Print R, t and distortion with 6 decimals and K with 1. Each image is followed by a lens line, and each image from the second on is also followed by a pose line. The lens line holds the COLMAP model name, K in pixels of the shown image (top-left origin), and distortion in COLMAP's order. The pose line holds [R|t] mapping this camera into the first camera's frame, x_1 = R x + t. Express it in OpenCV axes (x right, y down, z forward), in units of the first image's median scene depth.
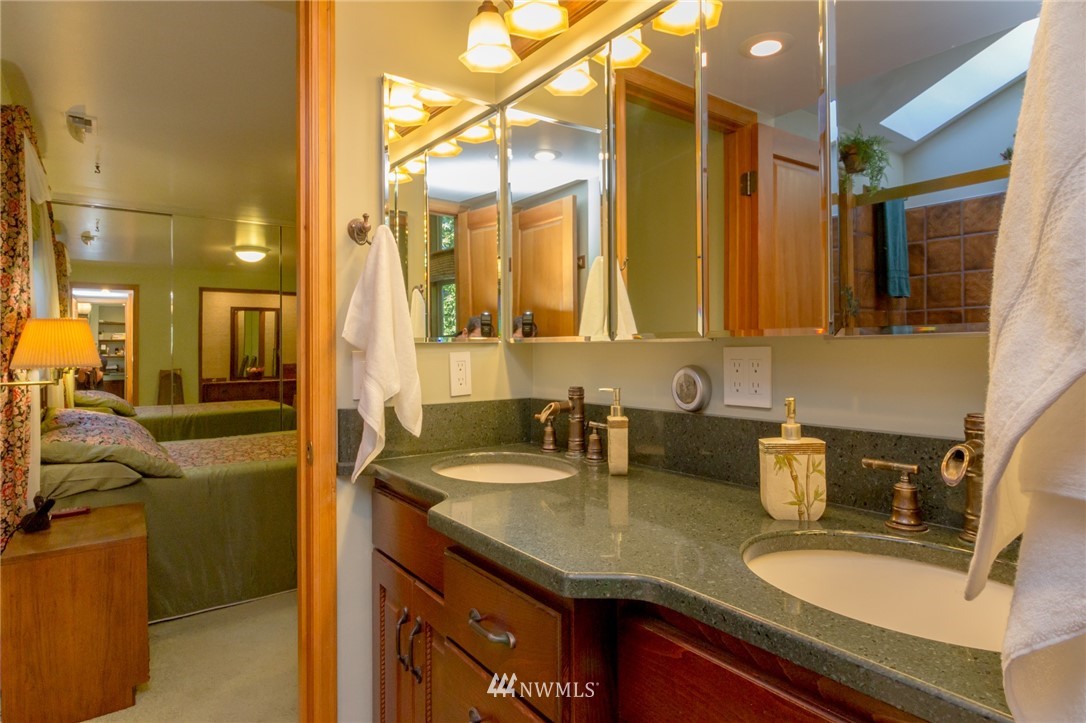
lens RADIAL K [[598.8, 0, 543.3], [0, 598.8, 352.5], [0, 0, 1]] dist [0.000152, 0.000043]
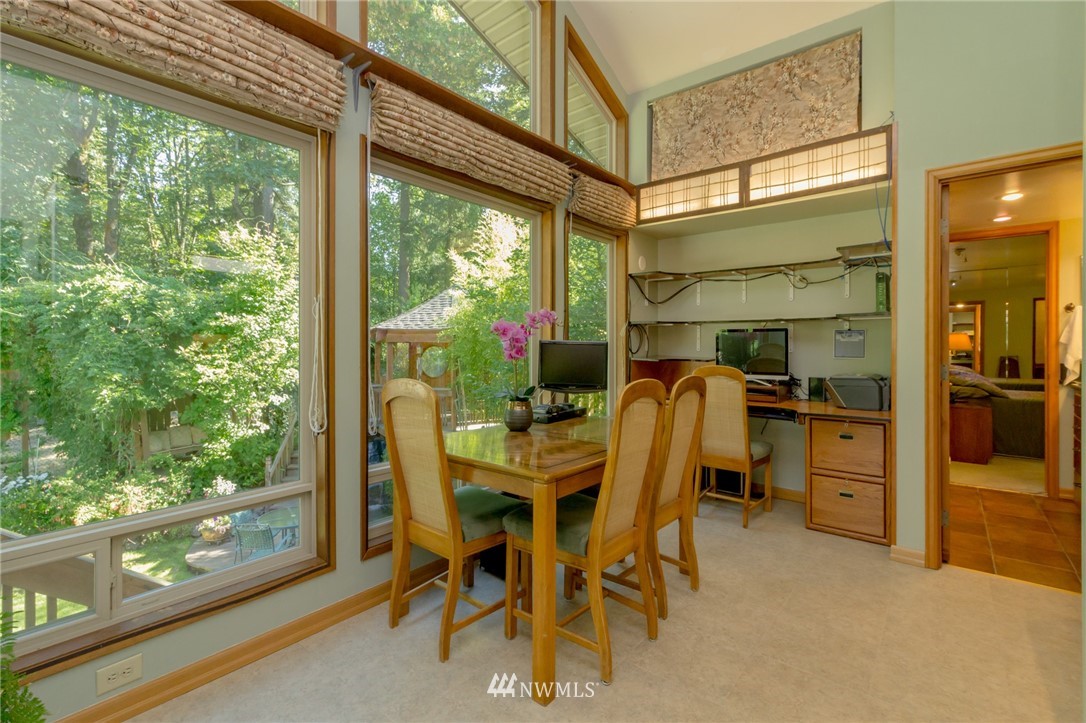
lens RADIAL K [[495.1, 0, 533.6], [0, 495.1, 344.3], [0, 0, 1]] dist [0.003258, 0.000335]
pose [[0.241455, 0.002454, -0.970409, 1.153882], [-0.001818, 0.999996, 0.002076, -0.007958], [0.970410, 0.001263, 0.241458, -1.761661]]
